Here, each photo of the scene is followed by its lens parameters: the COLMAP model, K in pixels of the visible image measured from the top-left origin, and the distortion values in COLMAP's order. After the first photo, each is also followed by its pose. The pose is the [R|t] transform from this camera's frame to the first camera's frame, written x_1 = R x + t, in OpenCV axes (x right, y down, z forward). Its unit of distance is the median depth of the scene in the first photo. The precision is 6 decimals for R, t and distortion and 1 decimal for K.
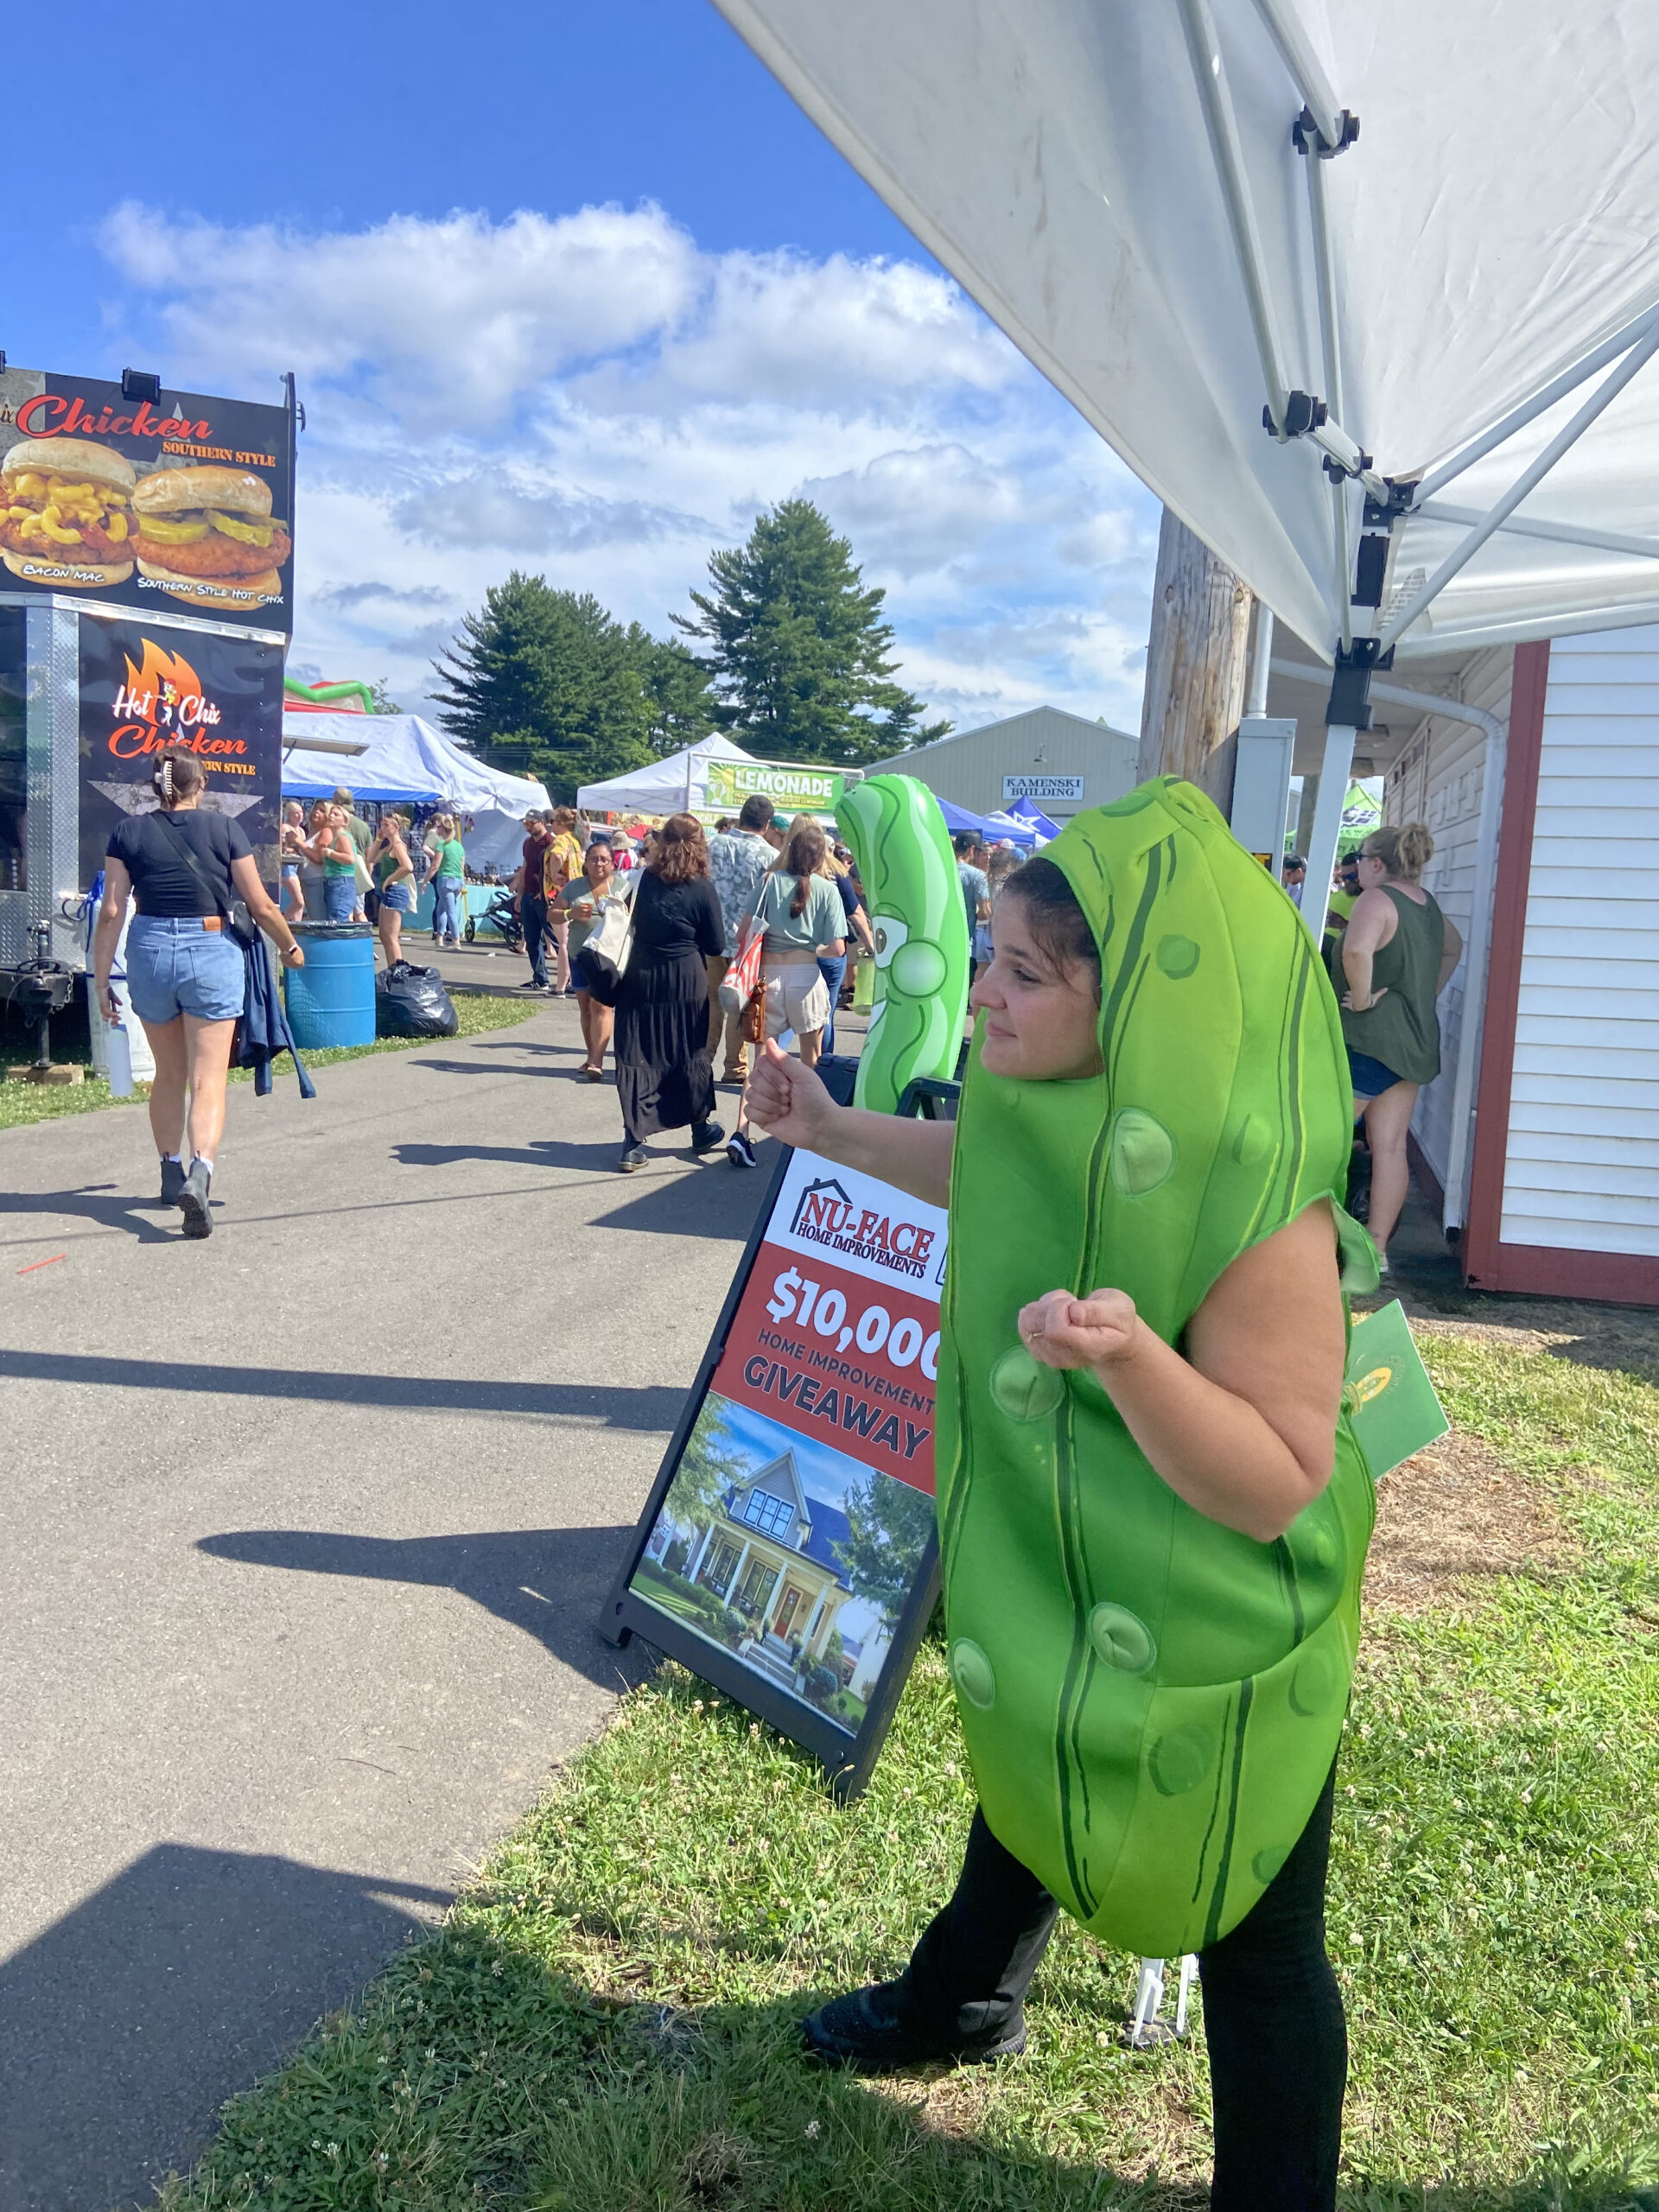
lens RADIAL K [[1669.1, 0, 838.6], [0, 1669.1, 1094.2], [0, 0, 1]] dist [0.134480, -0.190461]
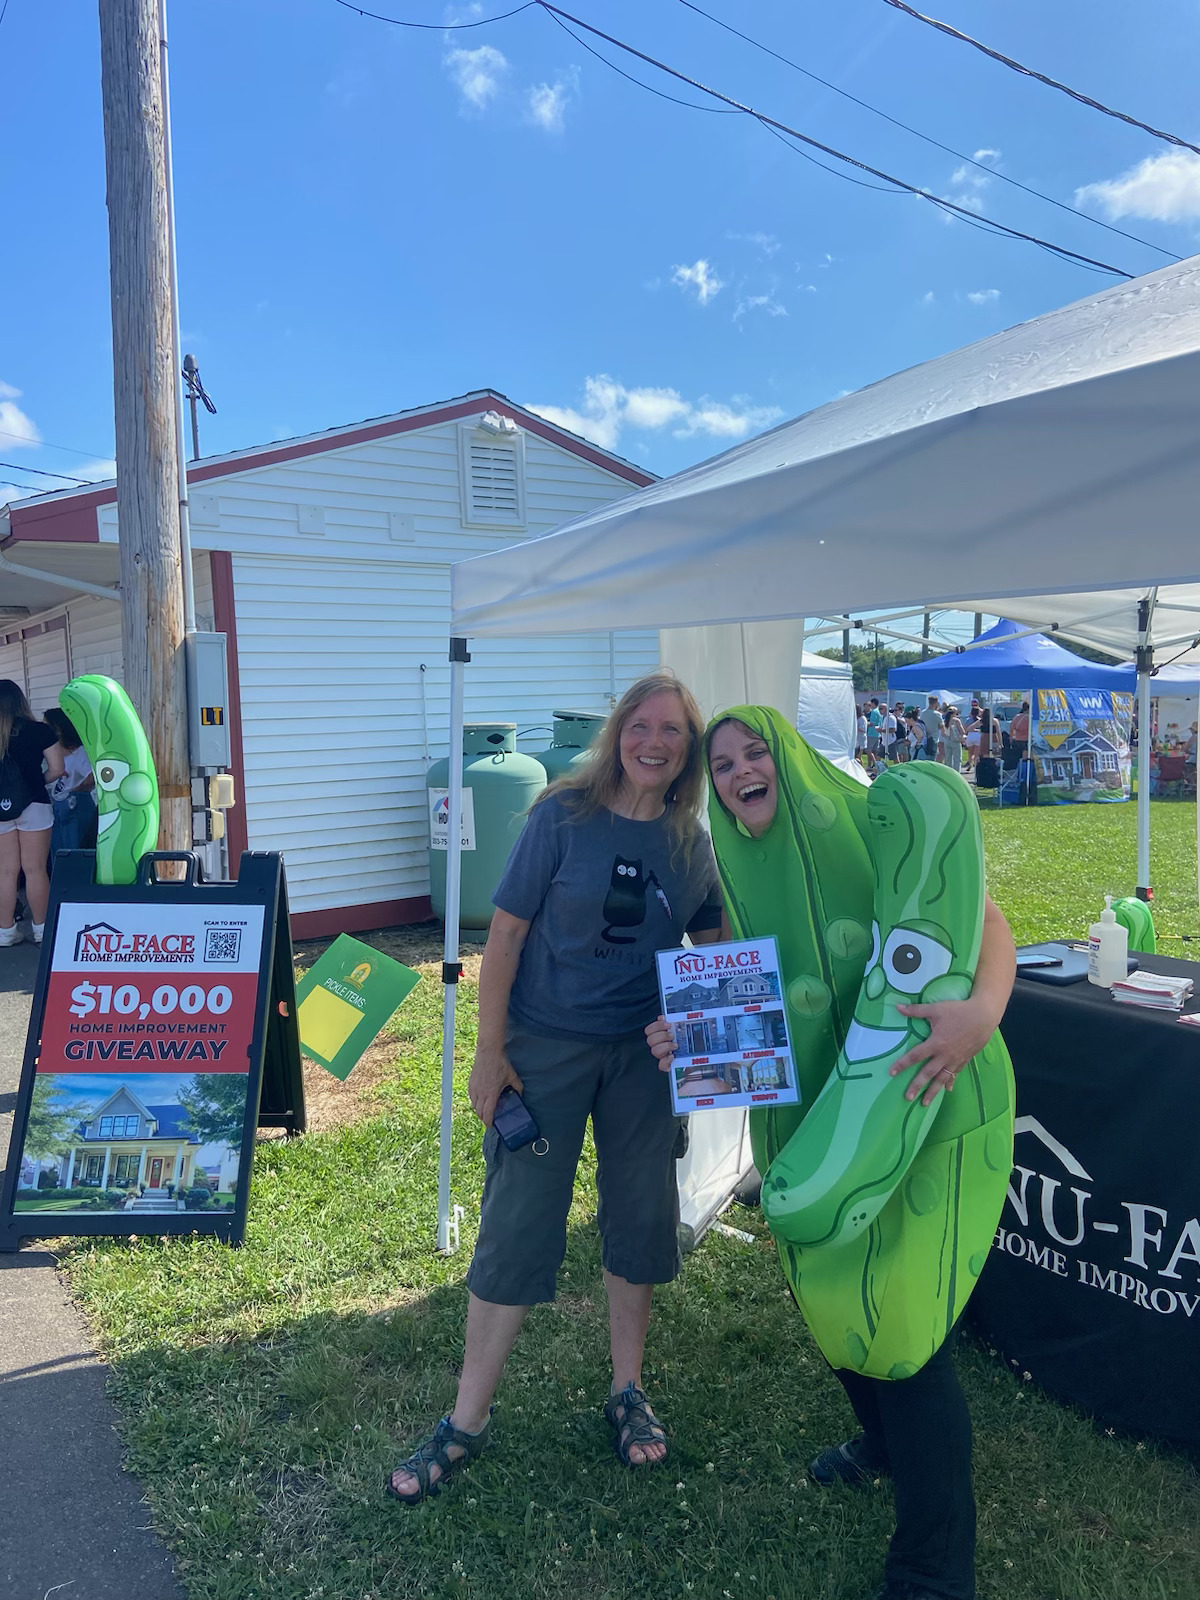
lens RADIAL K [[1207.3, 0, 606.6], [0, 1207.3, 791.5], [0, 0, 1]] dist [0.134480, -0.190461]
pose [[0.640037, -0.116518, 0.759458, -0.586194], [0.150754, 0.988266, 0.024573, -0.030837], [-0.753410, 0.098764, 0.650092, -0.168323]]
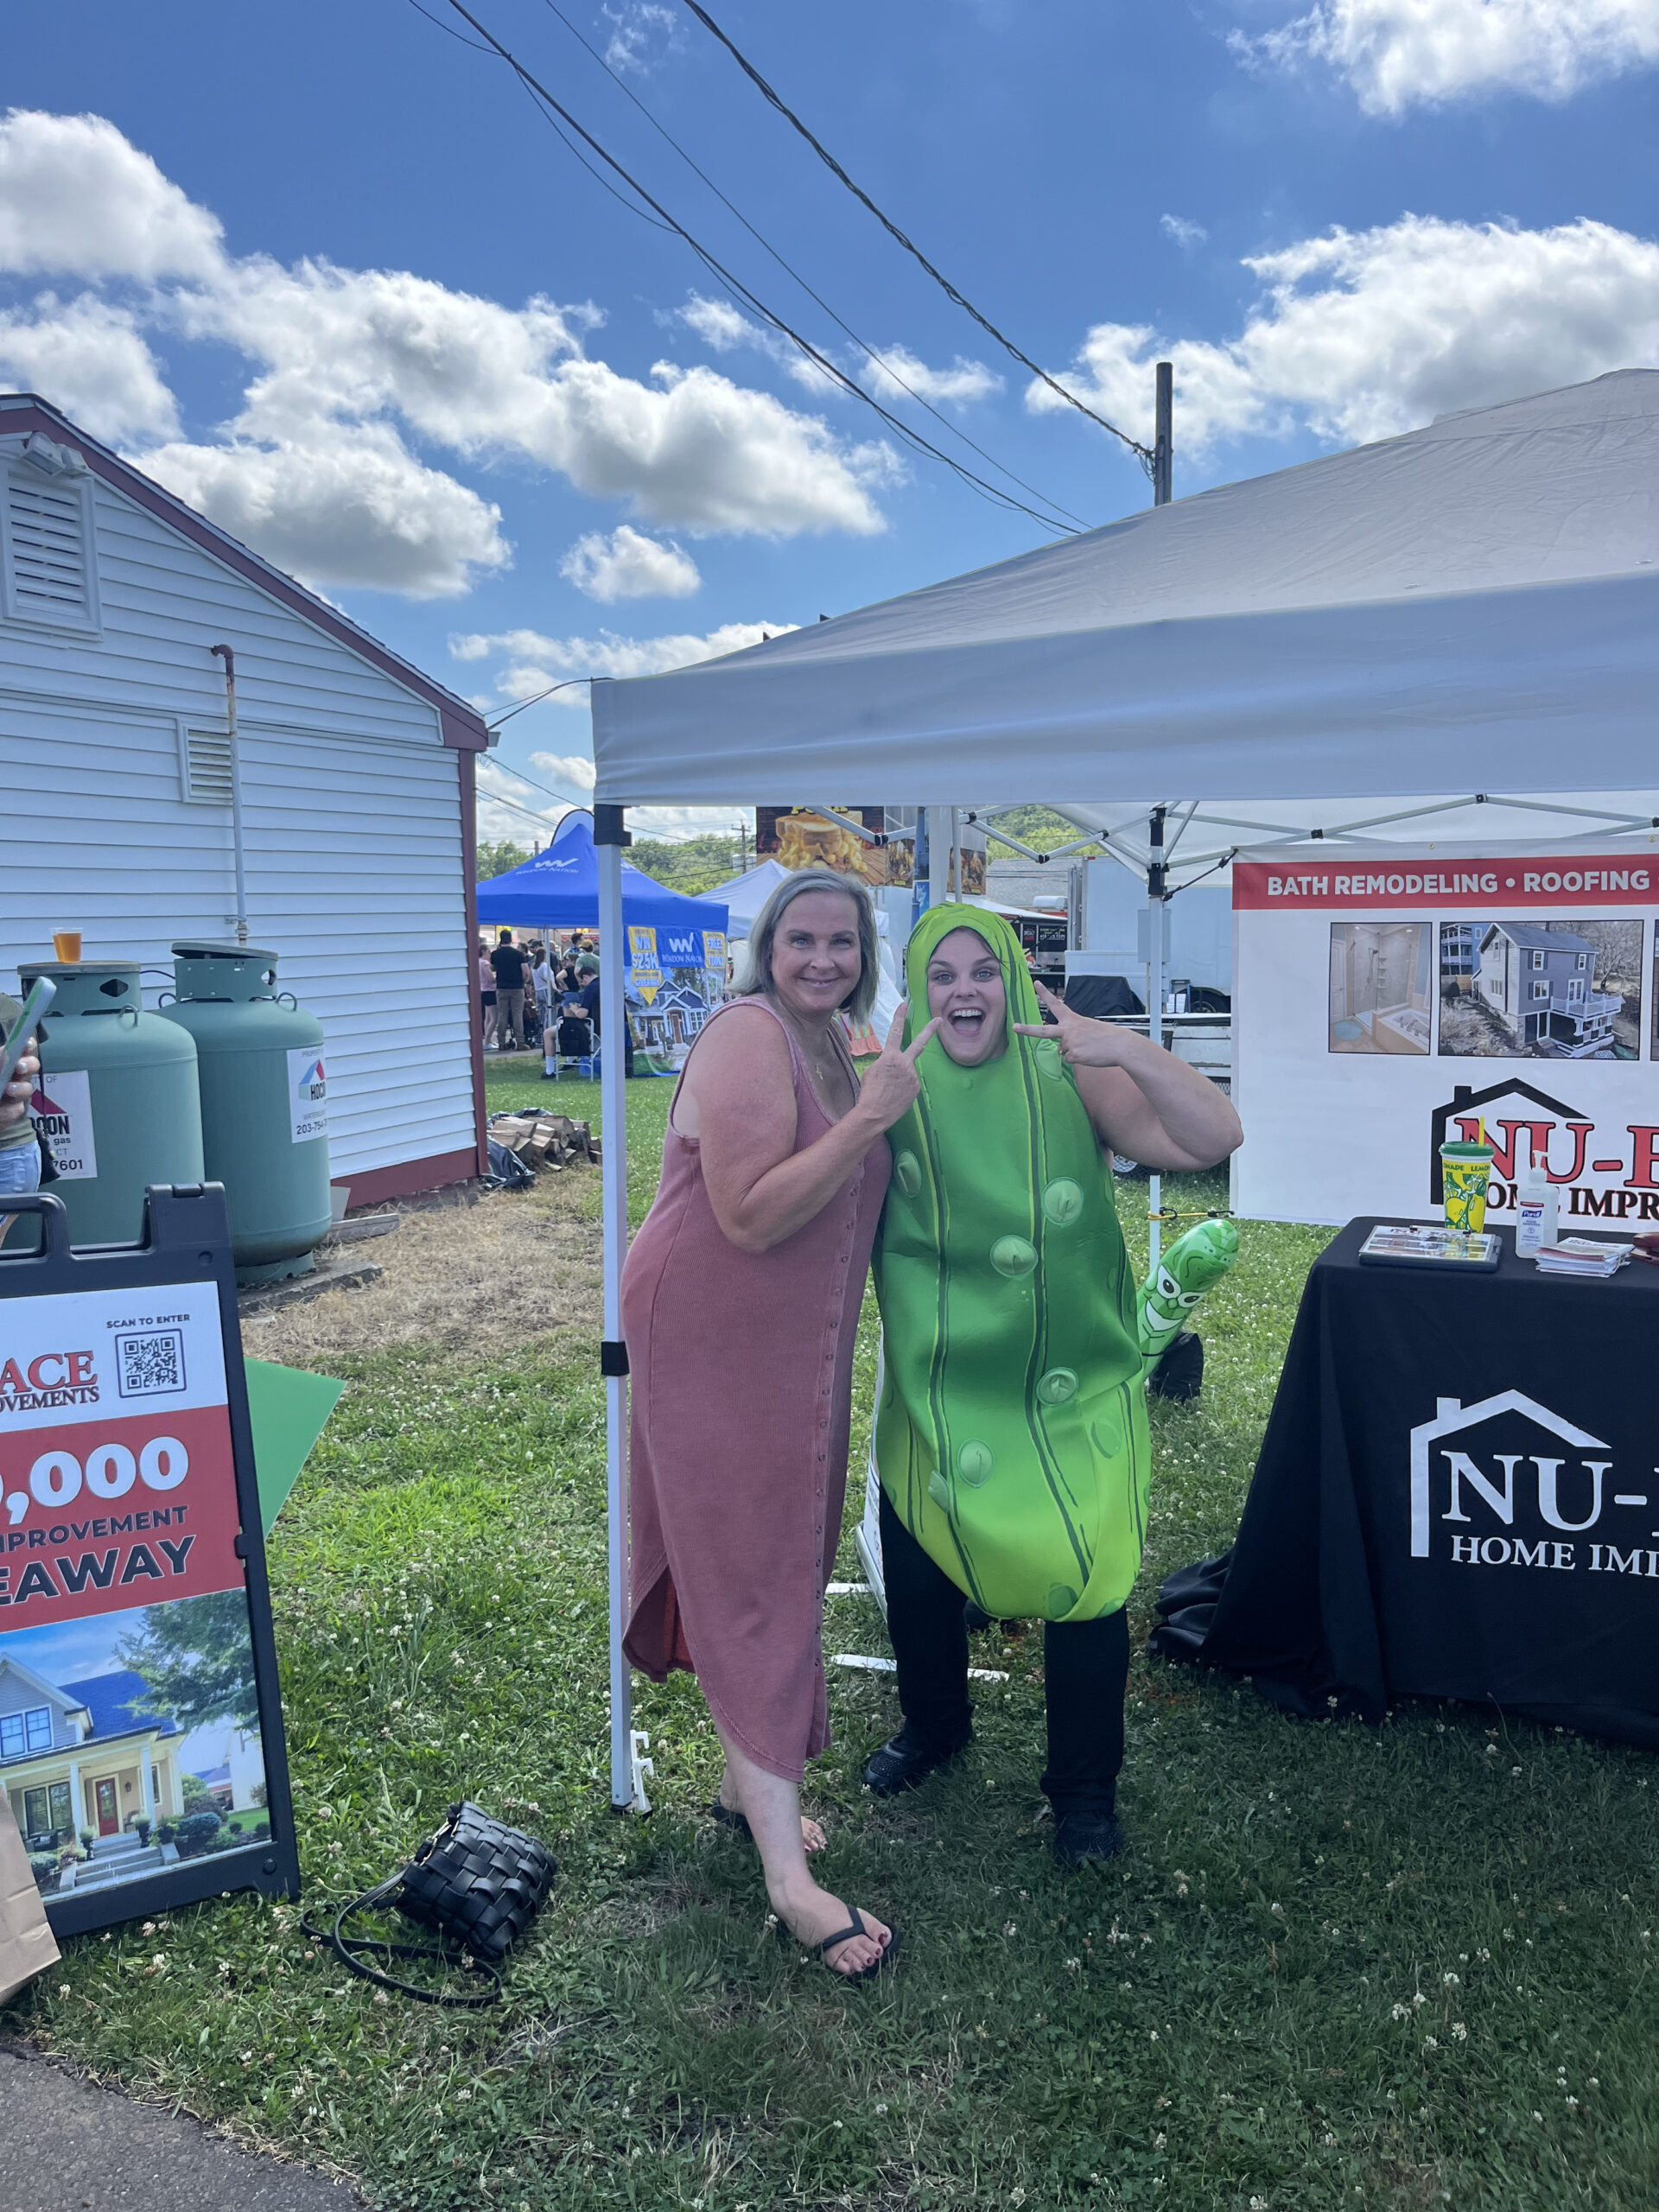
lens RADIAL K [[1686.2, 0, 843.5], [0, 1686.2, 1094.8], [0, 0, 1]] dist [0.065979, -0.090031]
pose [[0.143154, -0.146323, 0.978824, -0.734451], [0.152007, 0.980526, 0.124347, -0.102605], [-0.977958, 0.130987, 0.162608, 0.394632]]
